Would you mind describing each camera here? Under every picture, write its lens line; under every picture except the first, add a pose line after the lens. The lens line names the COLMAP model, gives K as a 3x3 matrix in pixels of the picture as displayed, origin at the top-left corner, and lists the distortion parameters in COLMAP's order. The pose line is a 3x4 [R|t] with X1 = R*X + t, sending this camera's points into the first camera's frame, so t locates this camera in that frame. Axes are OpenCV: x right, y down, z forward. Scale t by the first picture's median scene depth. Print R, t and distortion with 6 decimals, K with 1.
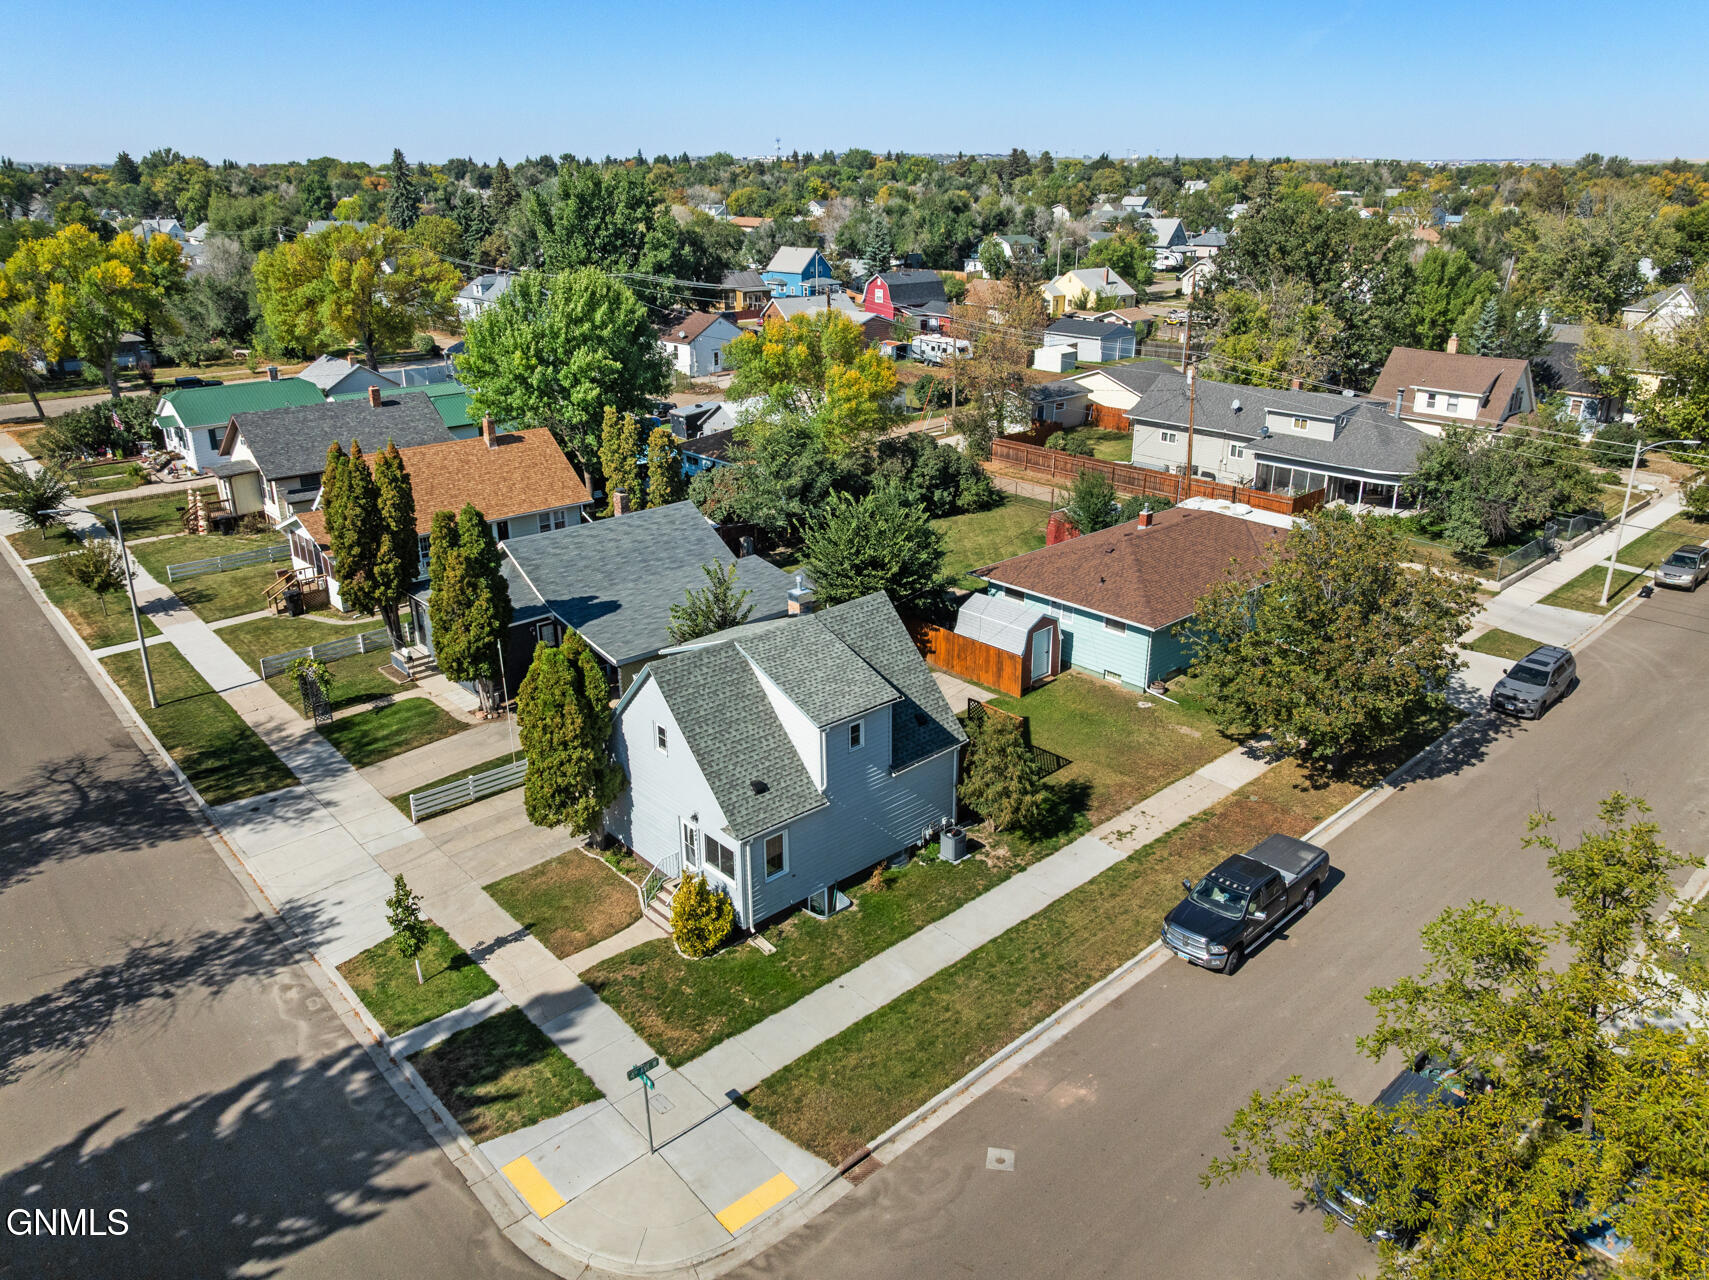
lens RADIAL K [[1198.3, 0, 856.2], [0, 1198.3, 644.8], [0, 0, 1]] dist [-0.025955, -0.001023]
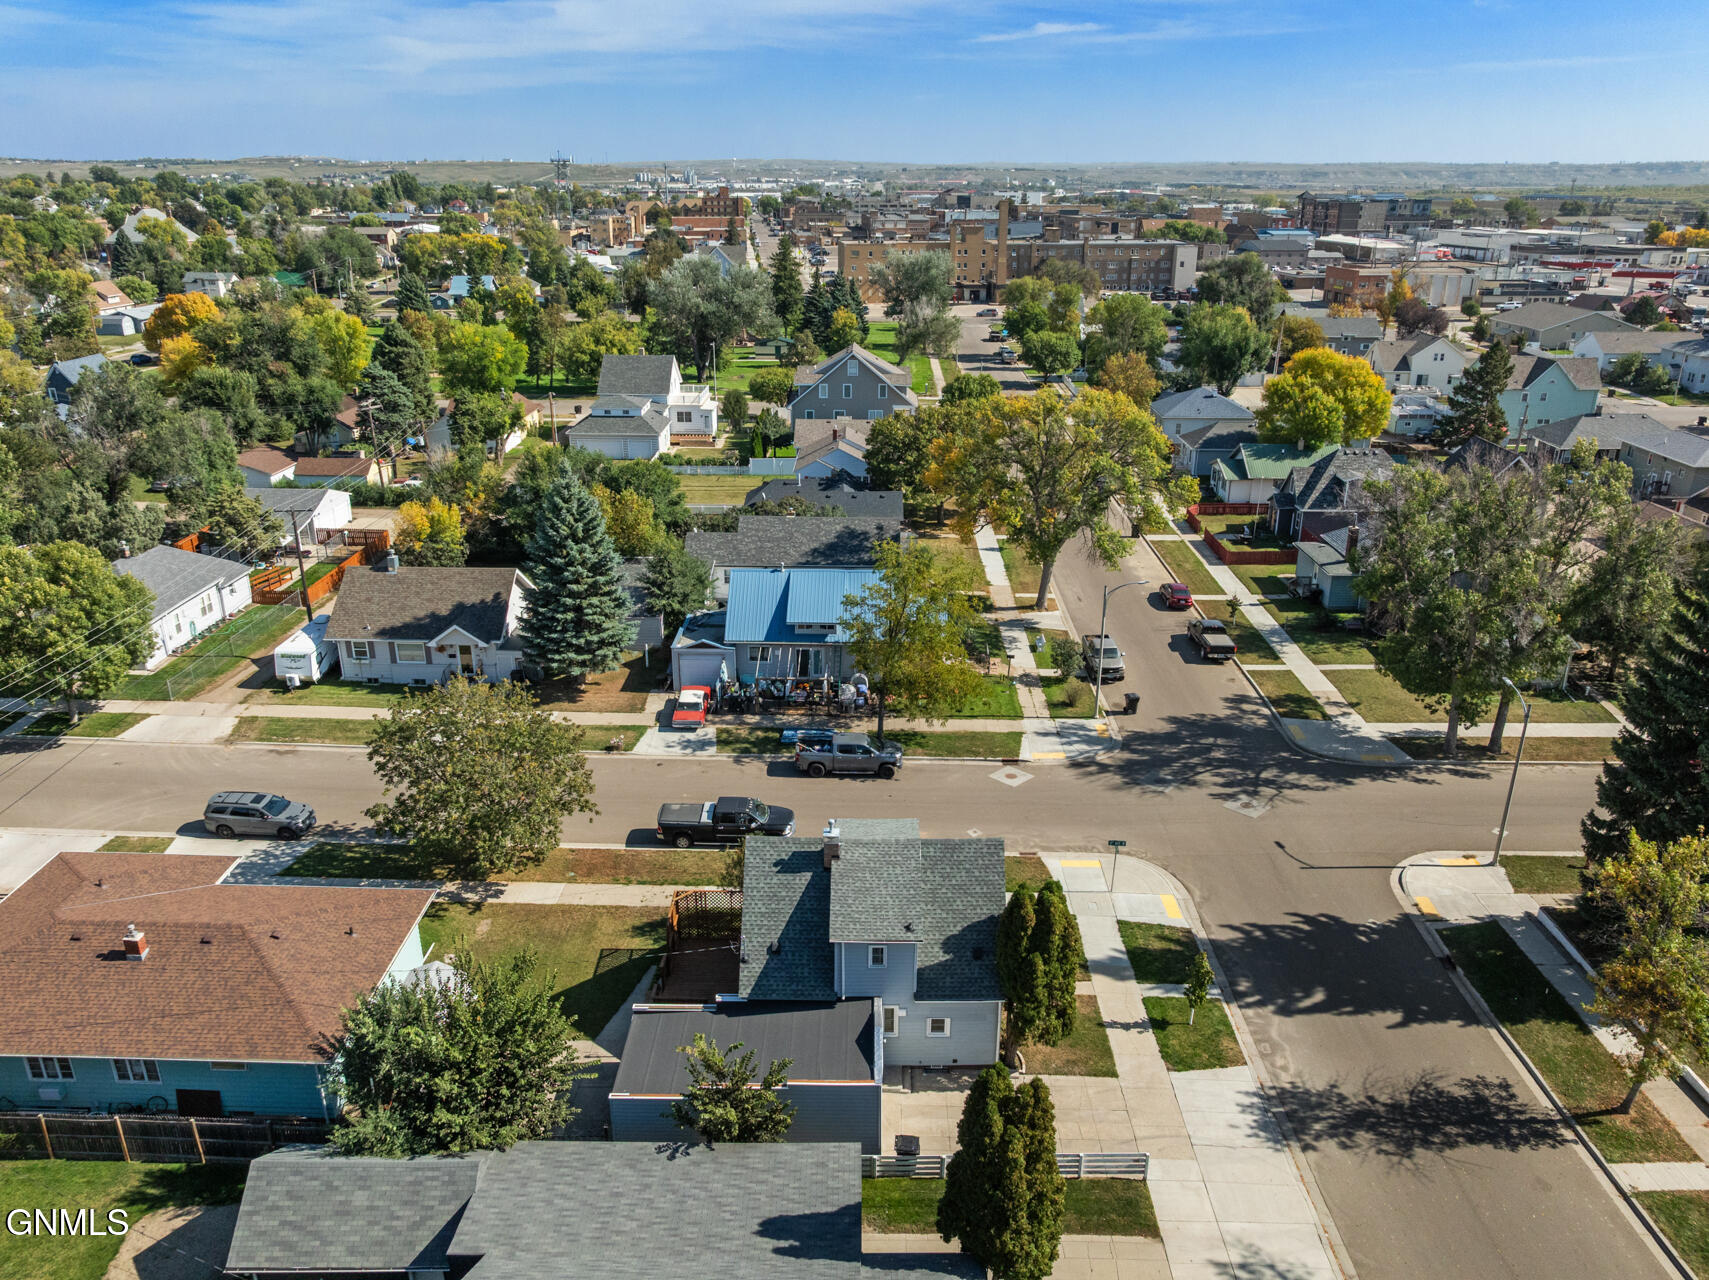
lens RADIAL K [[1198.3, 0, 856.2], [0, 1198.3, 644.8], [0, 0, 1]] dist [-0.025955, -0.001023]
pose [[-0.729657, -0.248107, 0.637216, -0.844290], [0.248289, 0.772133, 0.584947, -0.954718], [-0.637145, 0.585024, -0.501790, 1.661549]]
